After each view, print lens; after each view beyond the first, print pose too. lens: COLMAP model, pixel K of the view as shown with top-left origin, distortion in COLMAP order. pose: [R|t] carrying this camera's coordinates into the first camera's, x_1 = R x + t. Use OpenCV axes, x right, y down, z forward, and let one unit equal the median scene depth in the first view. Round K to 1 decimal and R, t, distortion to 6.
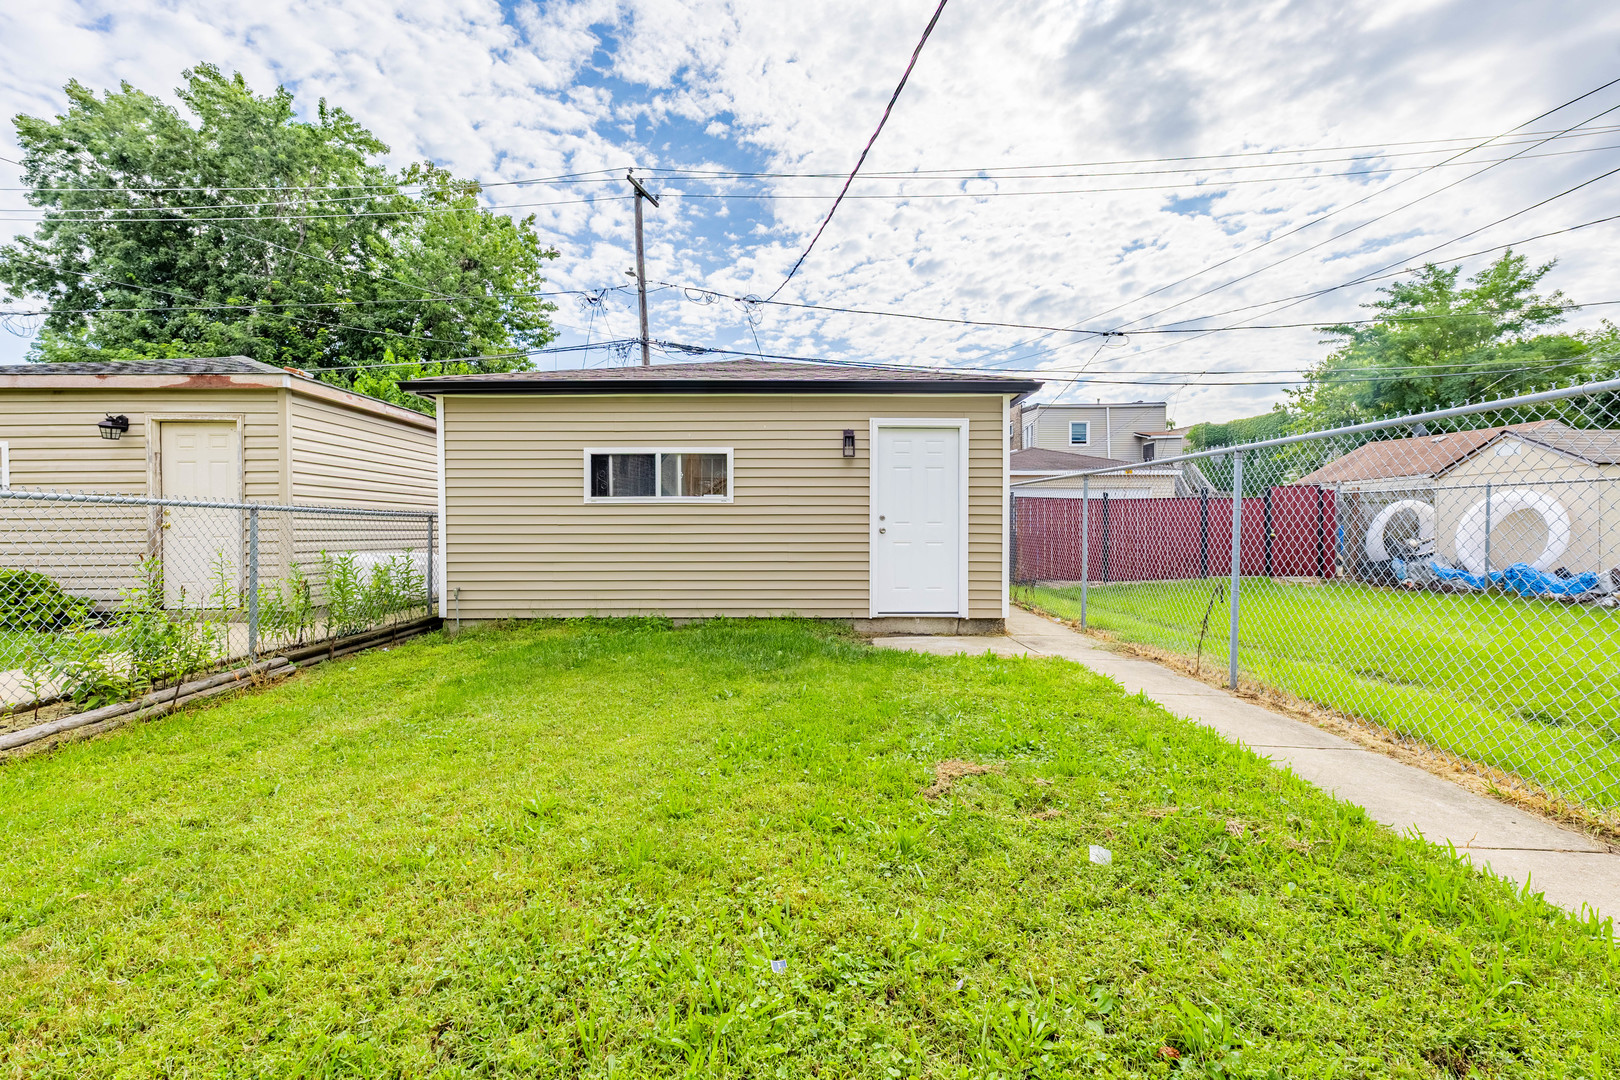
lens RADIAL K [[658.4, 0, 802.9], [0, 658.4, 538.2], [0, 0, 1]] dist [0.013797, -0.003408]
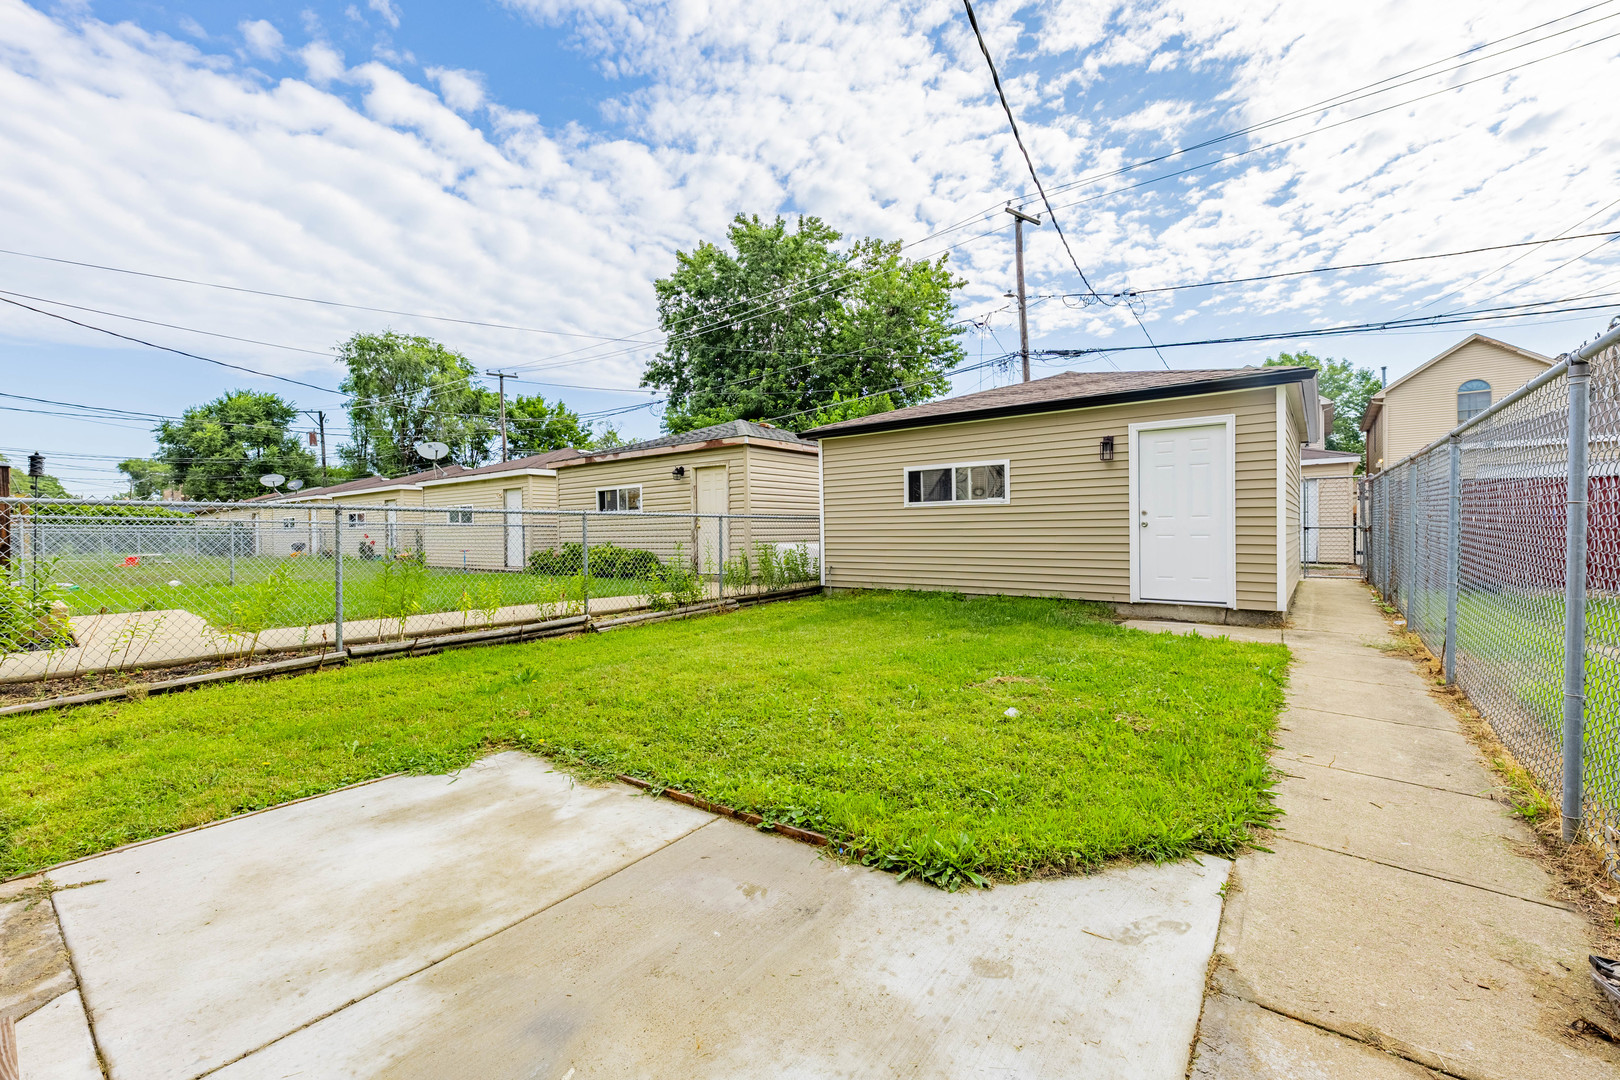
lens RADIAL K [[658.4, 0, 808.9], [0, 658.4, 538.7], [0, 0, 1]] dist [0.013797, -0.003408]
pose [[0.793728, 0.000423, -0.608273, 0.143951], [0.003988, 0.999975, 0.005899, 0.001534], [0.608260, -0.007108, 0.793706, -0.091059]]
